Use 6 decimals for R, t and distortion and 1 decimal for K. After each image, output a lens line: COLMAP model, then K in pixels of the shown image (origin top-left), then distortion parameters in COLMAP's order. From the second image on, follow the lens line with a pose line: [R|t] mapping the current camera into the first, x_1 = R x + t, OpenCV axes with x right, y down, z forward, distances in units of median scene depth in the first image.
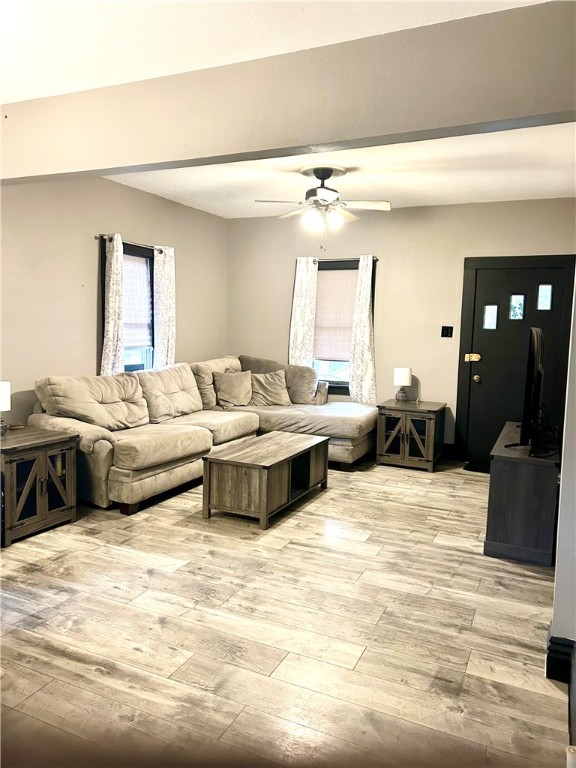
lens RADIAL K [[581.4, 0, 288.0], [0, 581.4, 384.0], [0, 0, 1]] dist [0.002487, 0.000215]
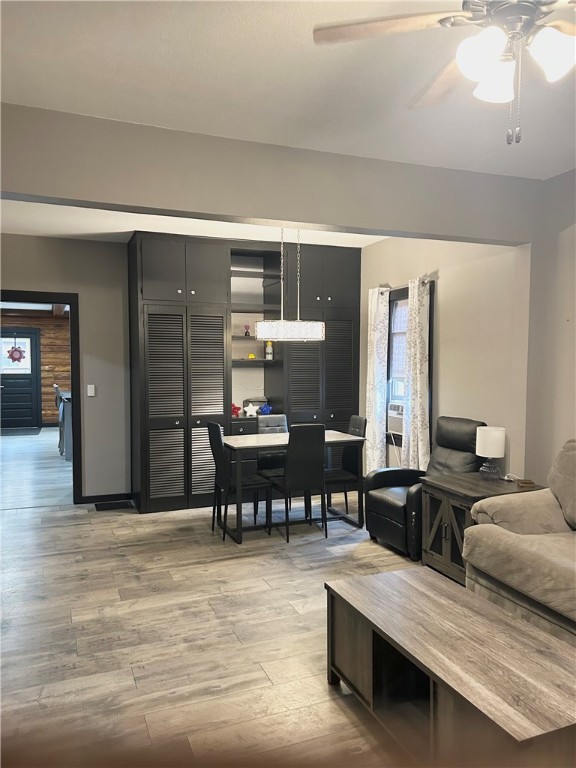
lens RADIAL K [[581.4, 0, 288.0], [0, 581.4, 384.0], [0, 0, 1]] dist [0.002487, 0.000215]
pose [[-0.683485, 0.006344, -0.729937, 0.616711], [-0.090636, 0.991487, 0.093485, -0.180642], [0.724316, 0.130055, -0.677091, 1.803002]]
